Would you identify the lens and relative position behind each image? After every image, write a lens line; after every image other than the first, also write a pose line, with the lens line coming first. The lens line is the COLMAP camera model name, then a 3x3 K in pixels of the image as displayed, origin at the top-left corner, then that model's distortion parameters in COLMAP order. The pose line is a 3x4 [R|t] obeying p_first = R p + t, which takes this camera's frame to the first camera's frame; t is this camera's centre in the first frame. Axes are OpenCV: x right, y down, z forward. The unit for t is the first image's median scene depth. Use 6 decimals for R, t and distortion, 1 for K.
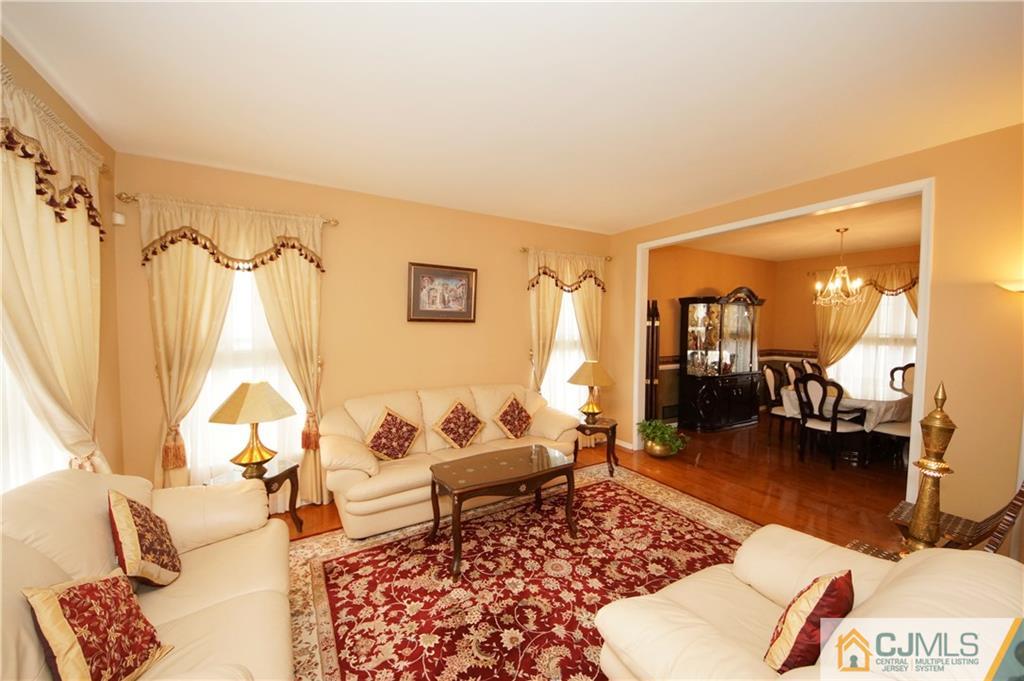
lens RADIAL K [[374.2, 0, 494.9], [0, 374.2, 338.2], [0, 0, 1]] dist [-0.013168, -0.002805]
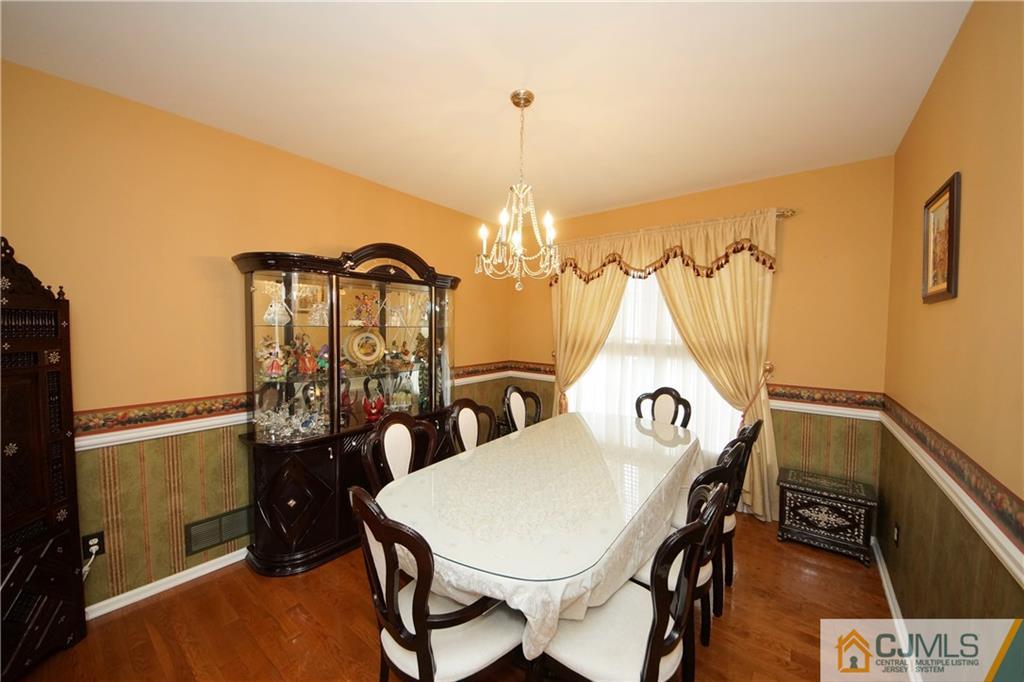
lens RADIAL K [[374.2, 0, 493.0], [0, 374.2, 335.7], [0, 0, 1]] dist [-0.013168, -0.002805]
pose [[0.929360, -0.009535, 0.369052, 0.621823], [0.012743, 0.999899, -0.006256, -0.015603], [-0.368955, 0.010517, 0.929388, 0.506603]]
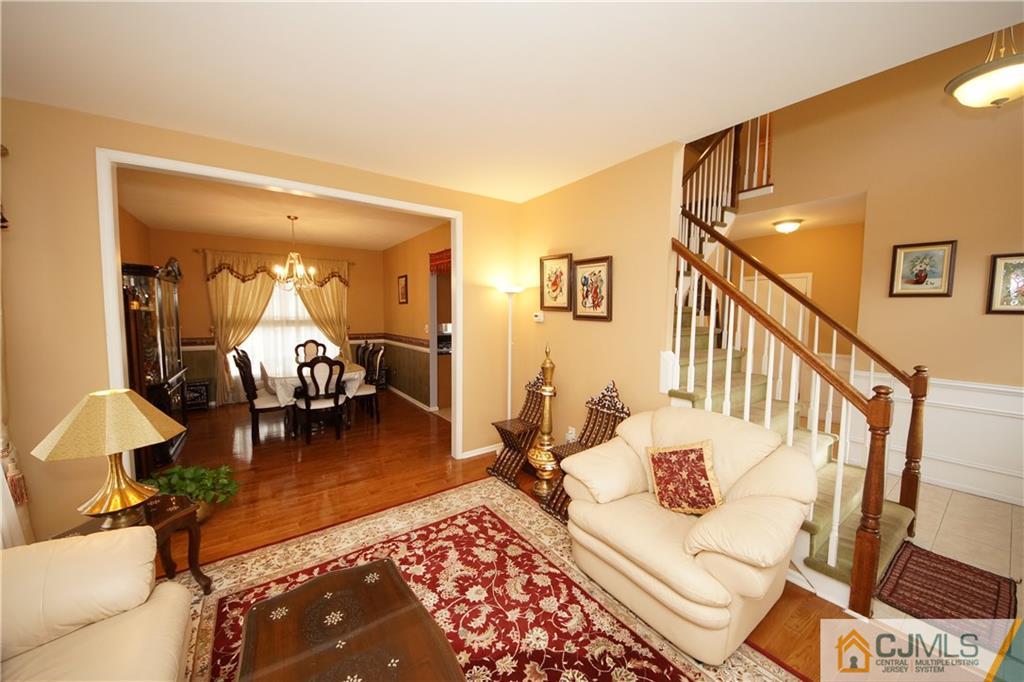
lens RADIAL K [[374.2, 0, 513.6], [0, 374.2, 335.3], [0, 0, 1]] dist [-0.013168, -0.002805]
pose [[-0.121084, -0.065234, 0.990496, -0.170410], [0.030797, 0.997111, 0.069434, -0.012233], [-0.992164, 0.038912, -0.118725, 0.441354]]
